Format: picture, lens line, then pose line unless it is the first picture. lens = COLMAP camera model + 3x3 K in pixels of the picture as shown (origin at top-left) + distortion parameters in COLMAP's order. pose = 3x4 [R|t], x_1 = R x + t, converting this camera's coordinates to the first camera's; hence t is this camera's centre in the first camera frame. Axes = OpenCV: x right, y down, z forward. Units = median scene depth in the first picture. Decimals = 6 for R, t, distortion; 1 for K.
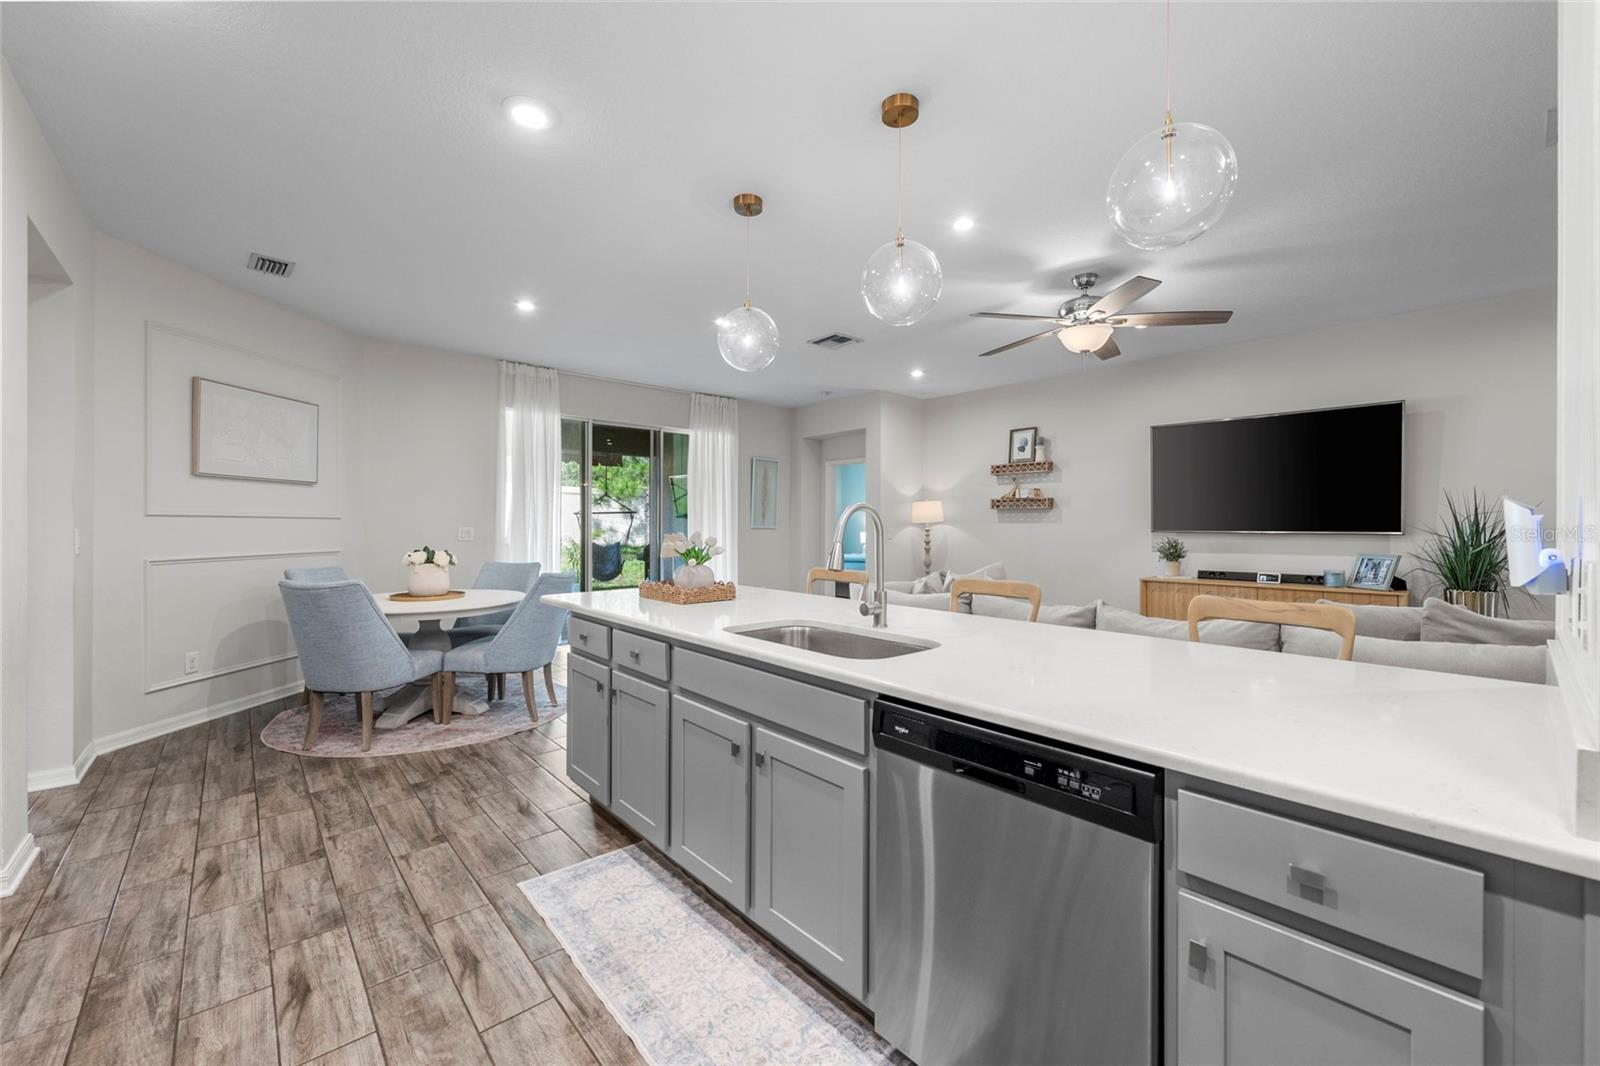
lens RADIAL K [[633.0, 0, 800.6], [0, 633.0, 525.0], [0, 0, 1]] dist [-0.000730, -0.000913]
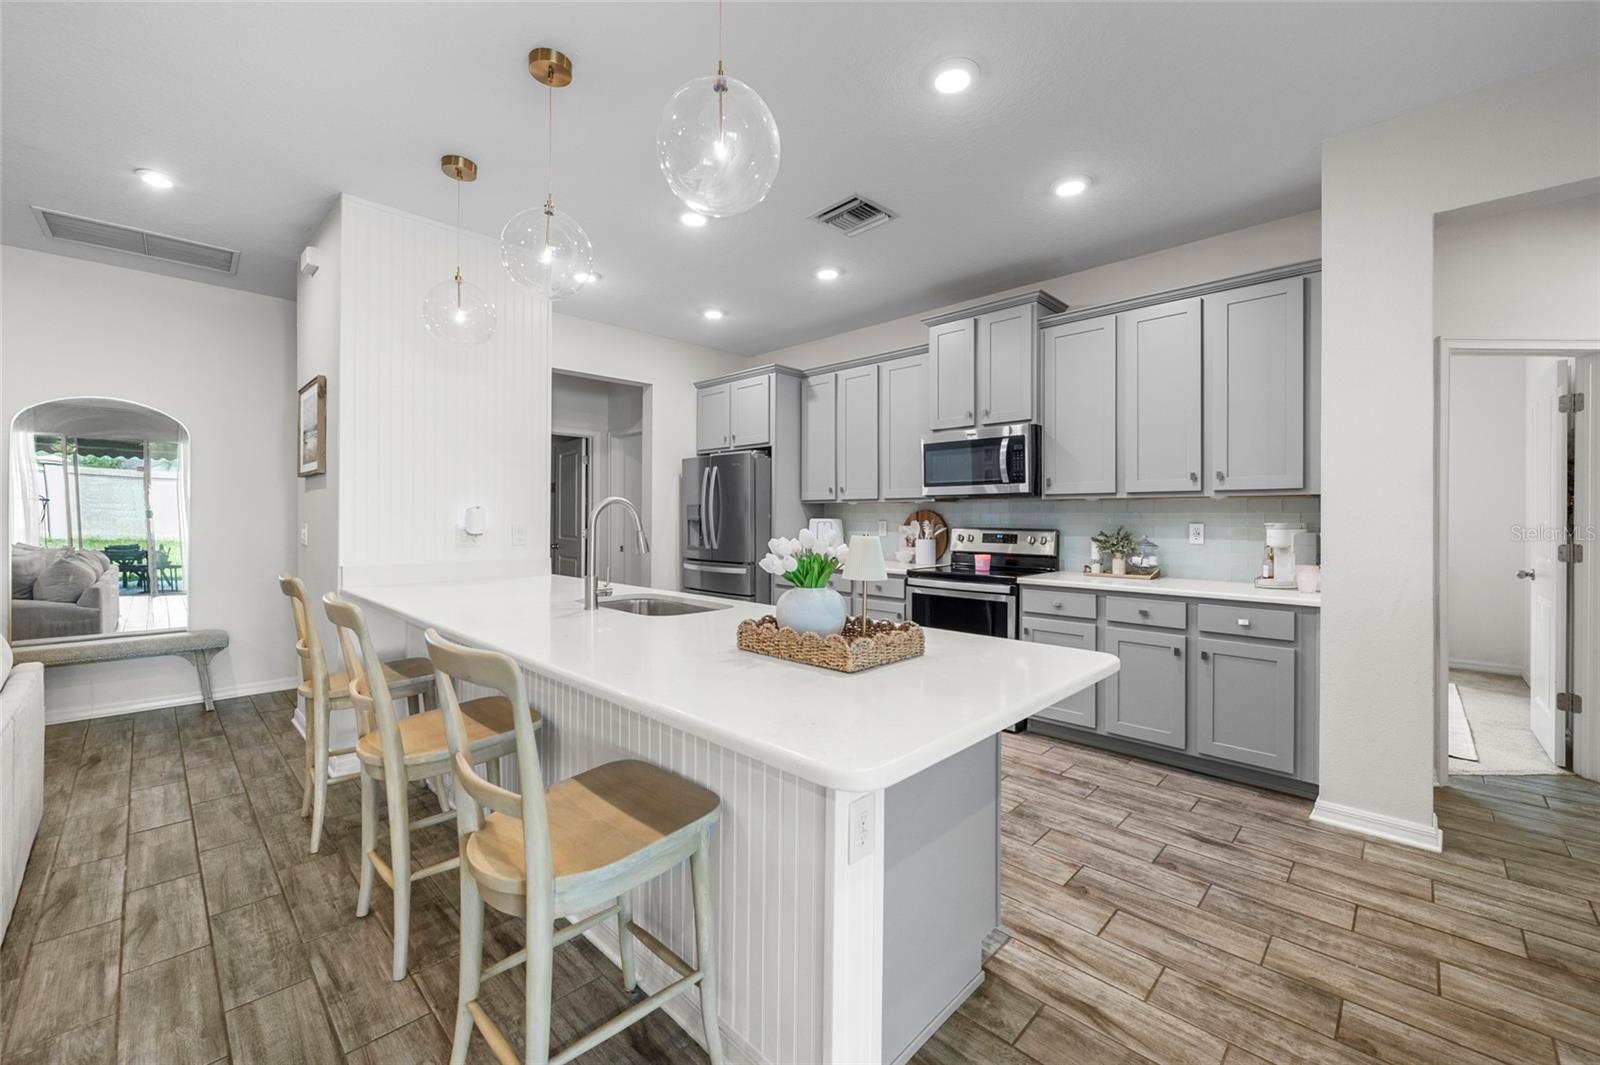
lens RADIAL K [[632.9, 0, 804.4], [0, 632.9, 522.5], [0, 0, 1]] dist [0.001319, -0.001999]
pose [[-0.997459, -0.005331, -0.071046, -0.084879], [-0.005908, 0.999951, 0.007916, 0.000430], [0.071000, 0.008315, -0.997442, 1.084248]]
